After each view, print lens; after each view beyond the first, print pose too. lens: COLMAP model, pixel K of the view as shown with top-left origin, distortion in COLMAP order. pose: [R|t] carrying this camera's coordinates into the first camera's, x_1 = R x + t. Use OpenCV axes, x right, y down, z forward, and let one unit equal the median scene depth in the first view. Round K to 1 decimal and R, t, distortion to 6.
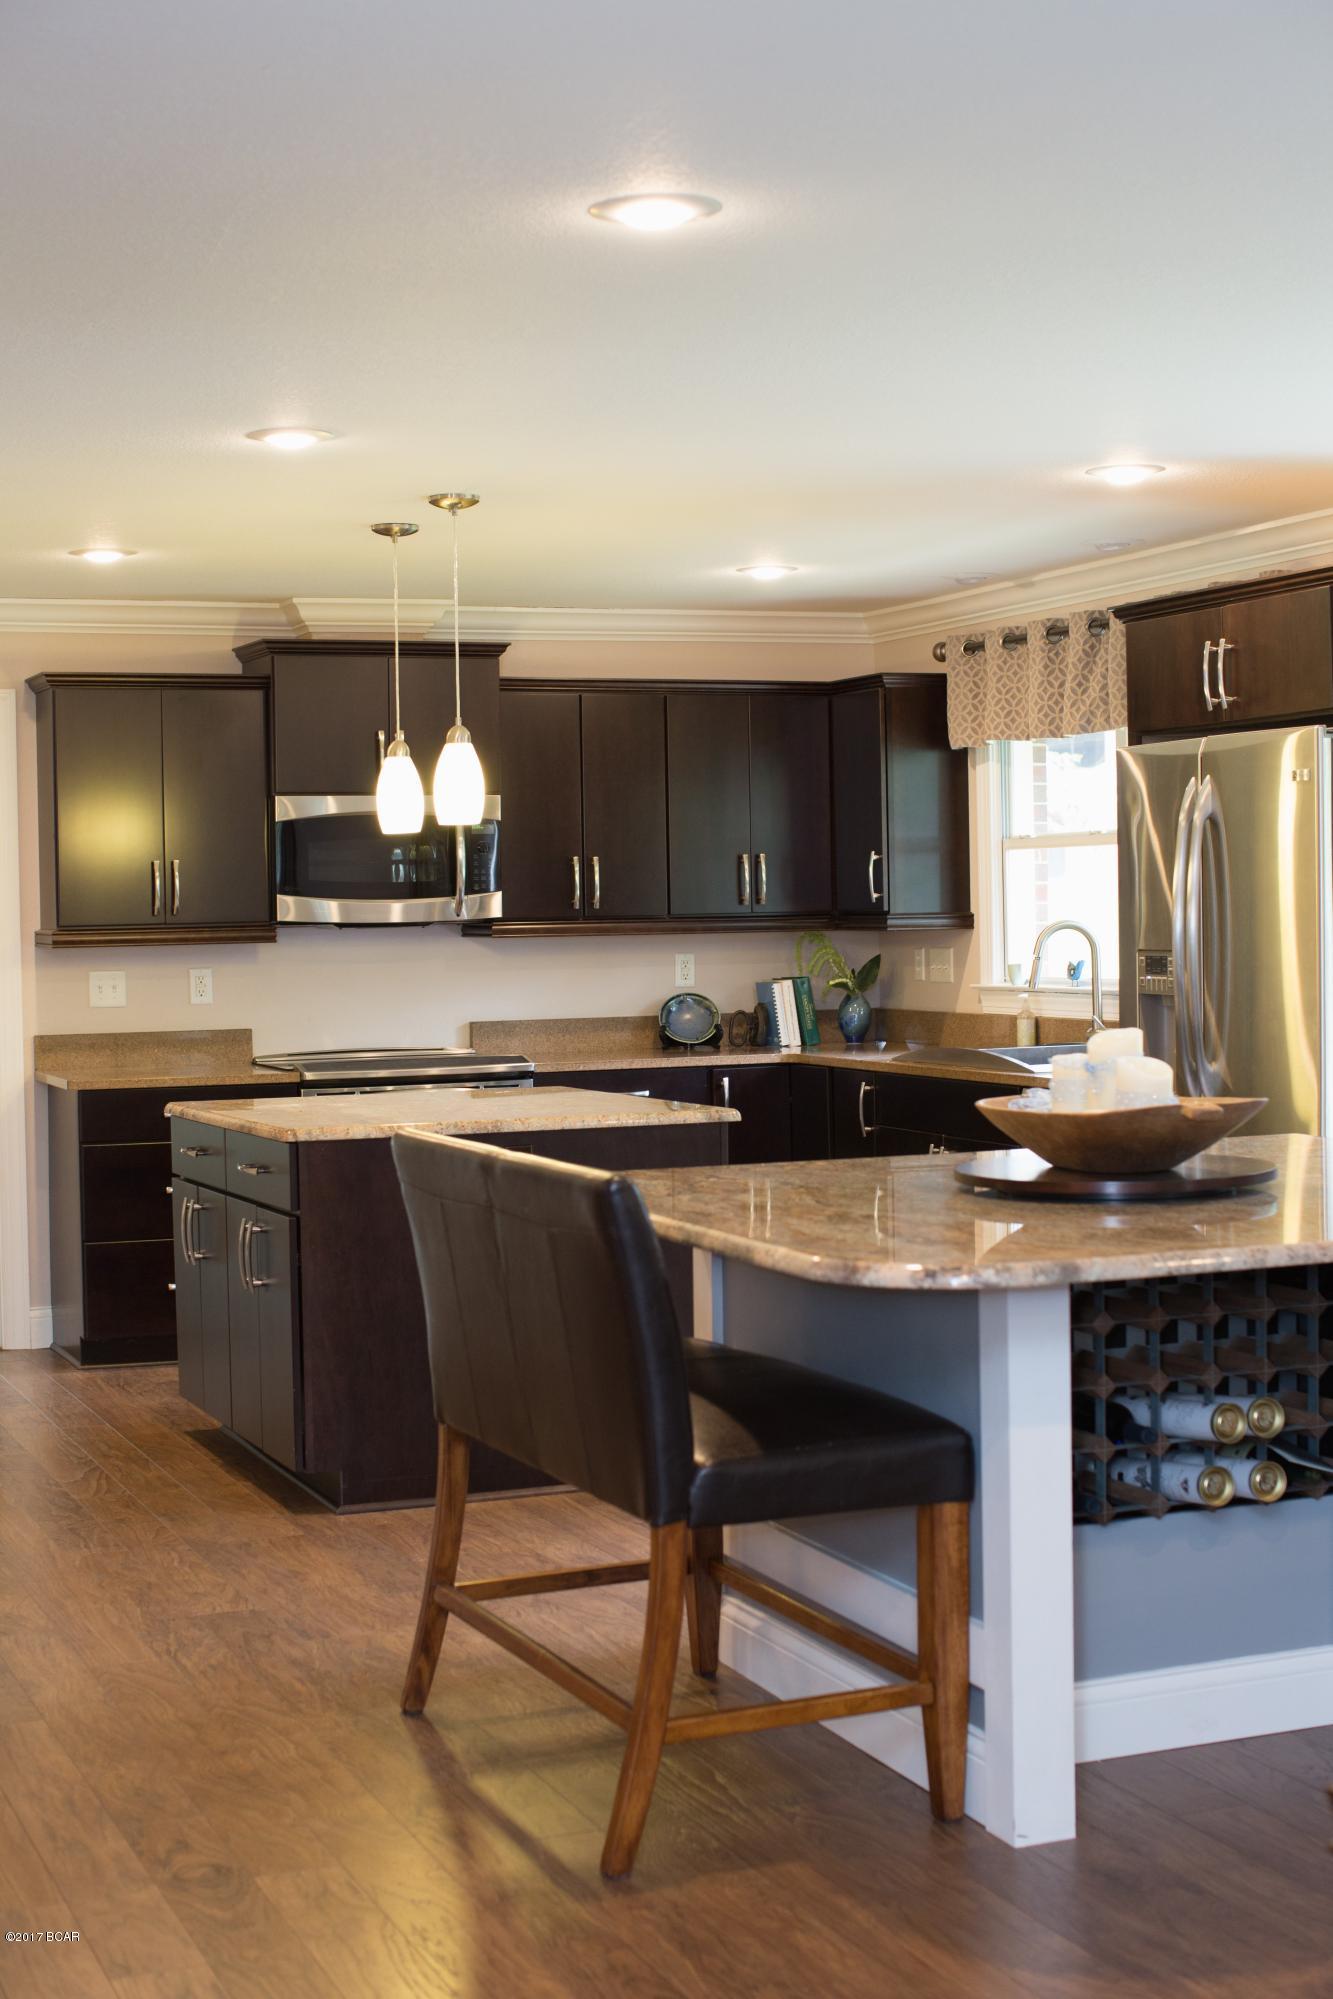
lens RADIAL K [[2925.9, 0, 653.7], [0, 2925.9, 999.0], [0, 0, 1]] dist [-0.121400, 0.000000]
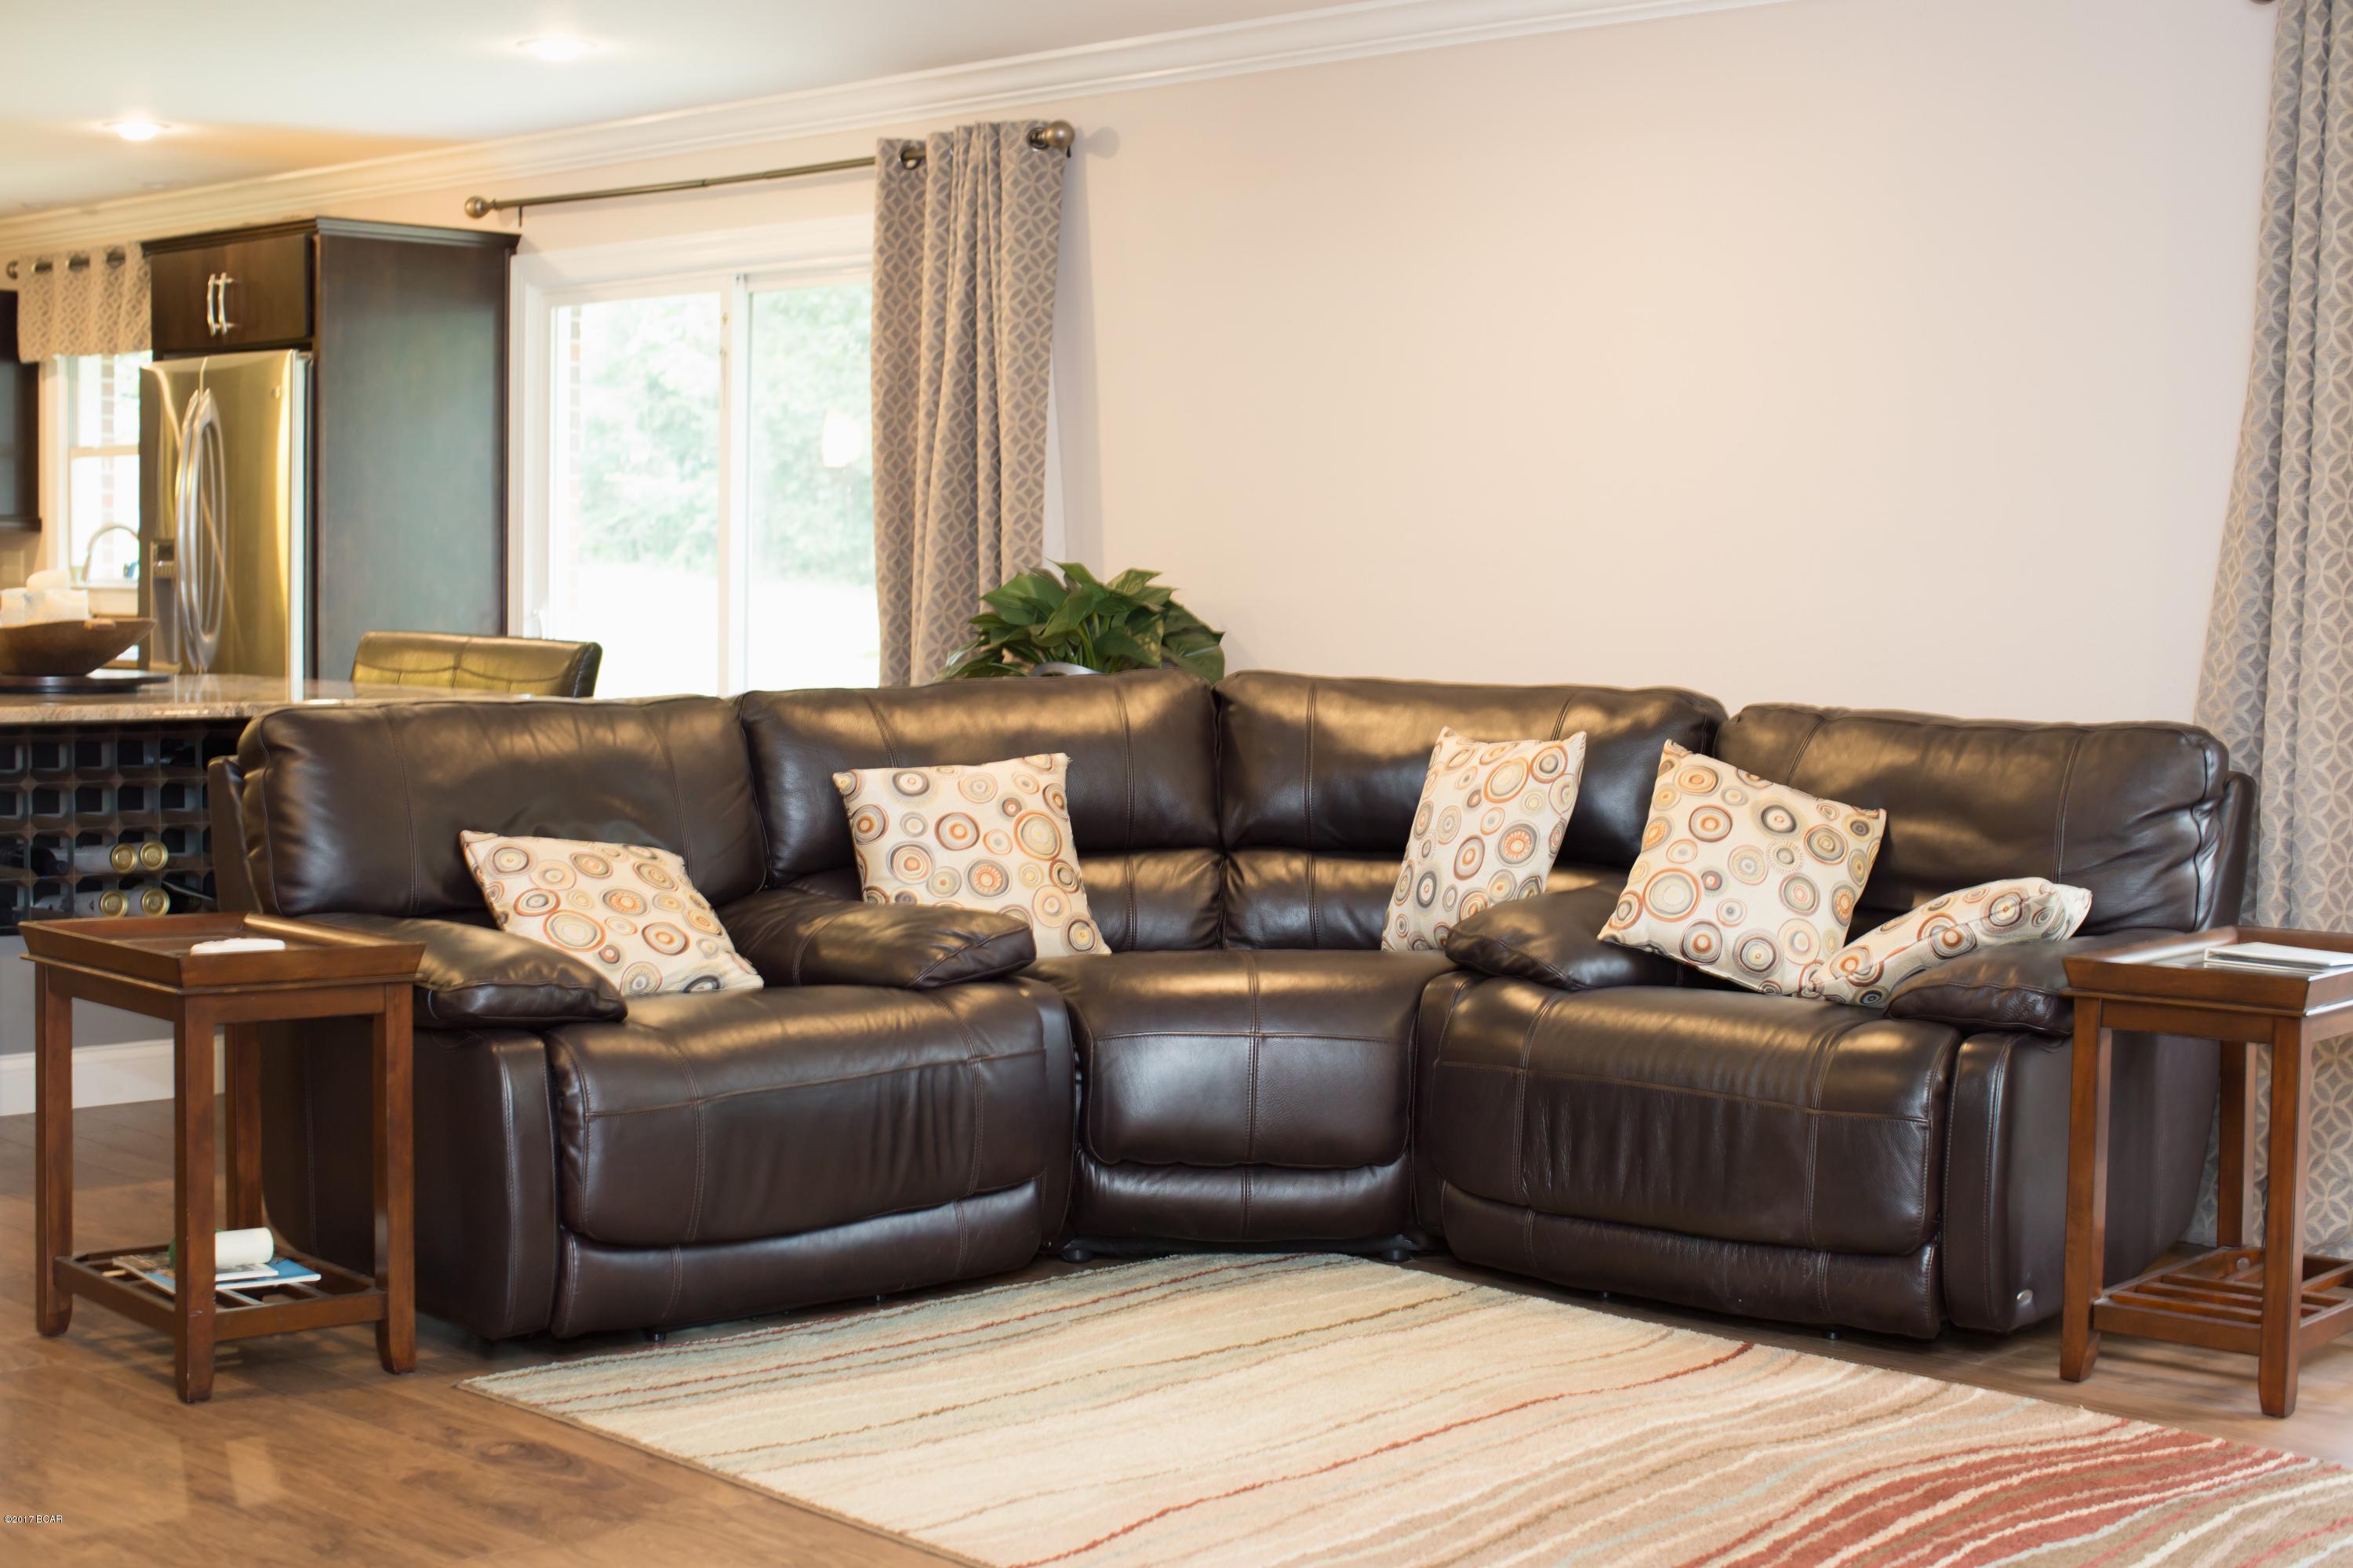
lens RADIAL K [[3444.2, 0, 1195.2], [0, 3444.2, 787.9], [0, 0, 1]] dist [-0.121400, 0.000000]
pose [[0.922986, 0.006045, 0.384787, 0.025576], [-0.017565, 0.999496, 0.026433, 0.032919], [-0.384433, -0.031156, 0.922627, -0.346227]]
